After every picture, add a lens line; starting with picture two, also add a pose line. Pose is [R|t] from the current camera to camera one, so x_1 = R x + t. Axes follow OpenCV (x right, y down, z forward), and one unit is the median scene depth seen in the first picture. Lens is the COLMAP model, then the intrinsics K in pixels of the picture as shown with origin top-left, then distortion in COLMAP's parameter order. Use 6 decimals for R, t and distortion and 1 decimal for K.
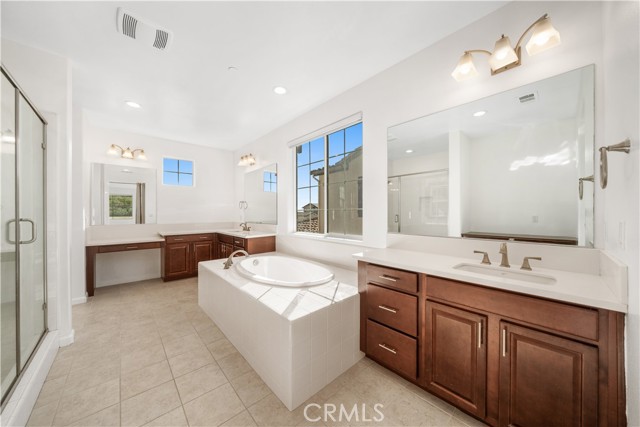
lens RADIAL K [[217.3, 0, 318.4], [0, 217.3, 211.6], [0, 0, 1]] dist [-0.007958, 0.000369]
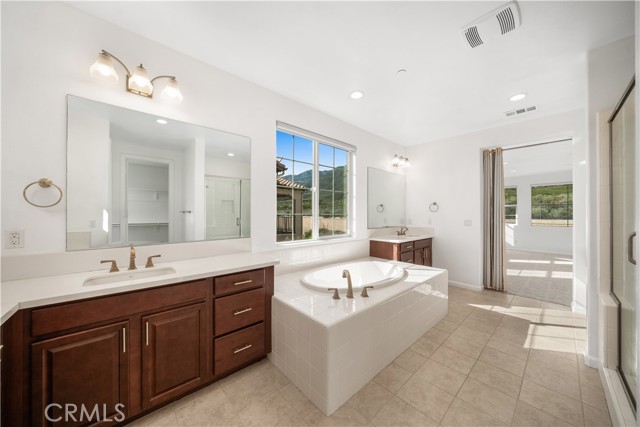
lens RADIAL K [[217.3, 0, 318.6], [0, 217.3, 212.9], [0, 0, 1]] dist [-0.007958, 0.000369]
pose [[0.016449, 0.004507, 0.999855, -1.247494], [0.002293, 0.999987, -0.004546, -0.013997], [-0.999862, 0.002368, 0.016438, 1.233026]]
